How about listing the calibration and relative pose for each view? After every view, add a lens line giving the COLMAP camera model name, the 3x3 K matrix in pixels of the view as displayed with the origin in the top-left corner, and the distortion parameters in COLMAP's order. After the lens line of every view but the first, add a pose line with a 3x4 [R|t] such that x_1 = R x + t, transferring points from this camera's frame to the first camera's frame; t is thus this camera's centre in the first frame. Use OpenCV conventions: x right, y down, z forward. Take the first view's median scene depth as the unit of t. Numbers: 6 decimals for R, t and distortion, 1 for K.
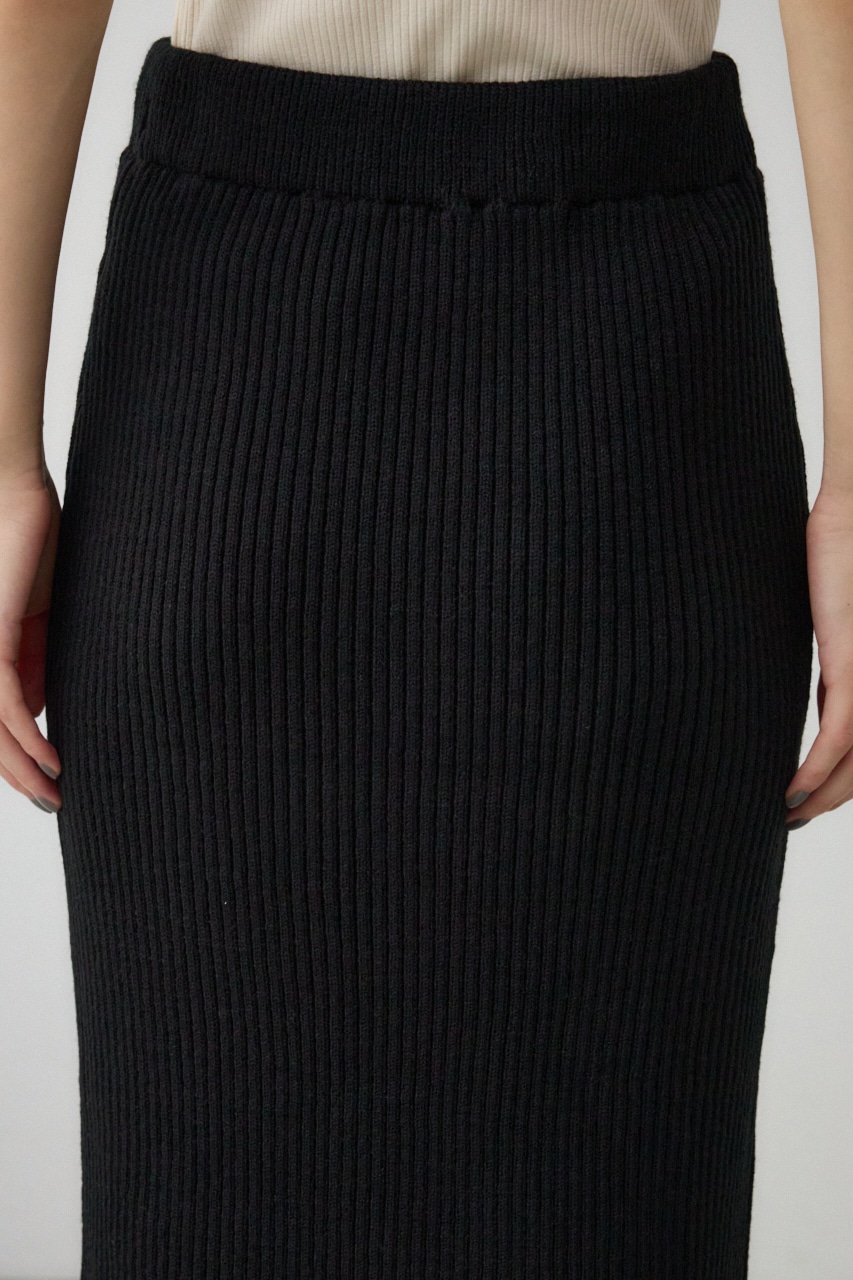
lens RADIAL K [[4357.2, 0, 426.1], [0, 4357.2, 642.4], [0, 0, 1]] dist [-0.005788, -1.807364]
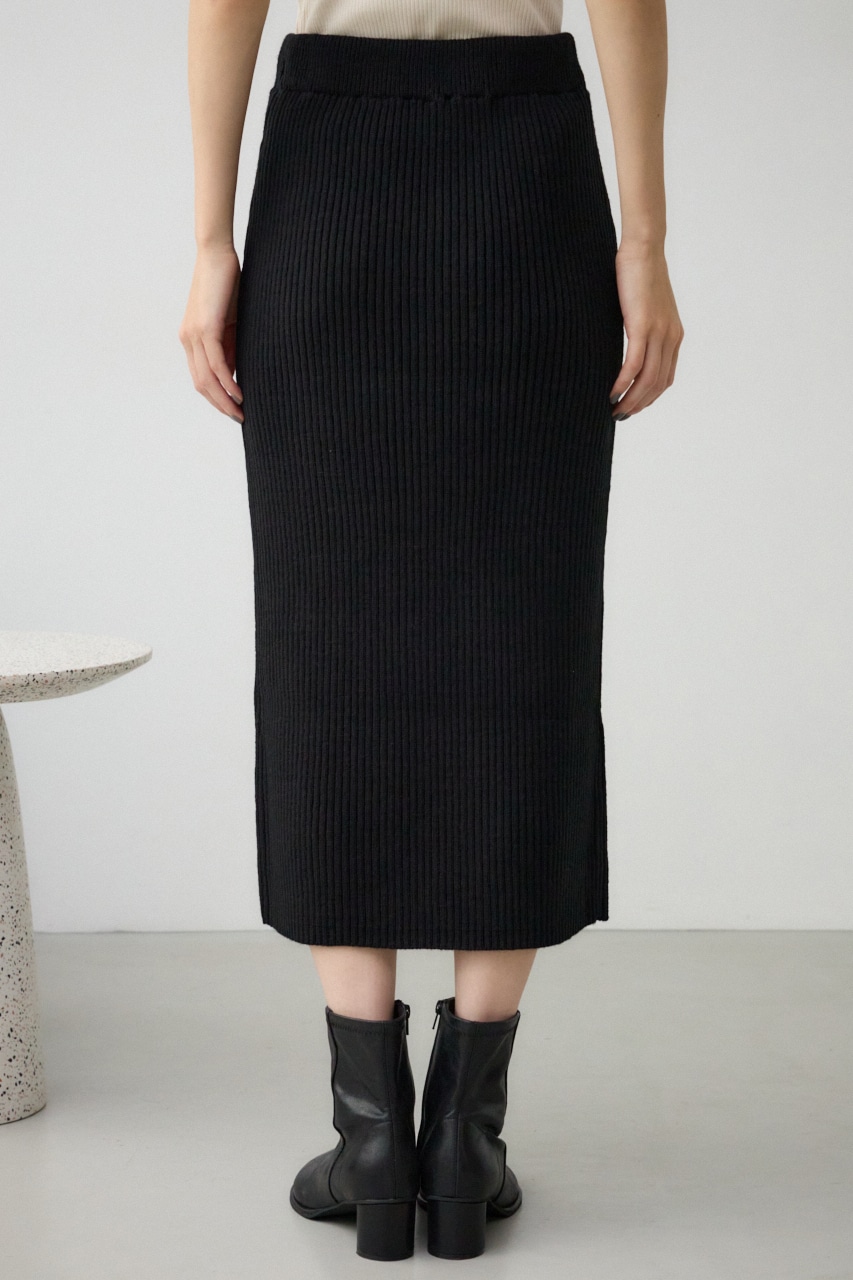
lens RADIAL K [[4357.2, 0, 426.1], [0, 4357.2, 642.4], [0, 0, 1]] dist [-0.005788, -1.807364]
pose [[0.999658, -0.025632, 0.005272, -0.015574], [0.026150, 0.986066, -0.164288, 0.485003], [-0.000987, 0.164370, 0.986398, -0.972186]]
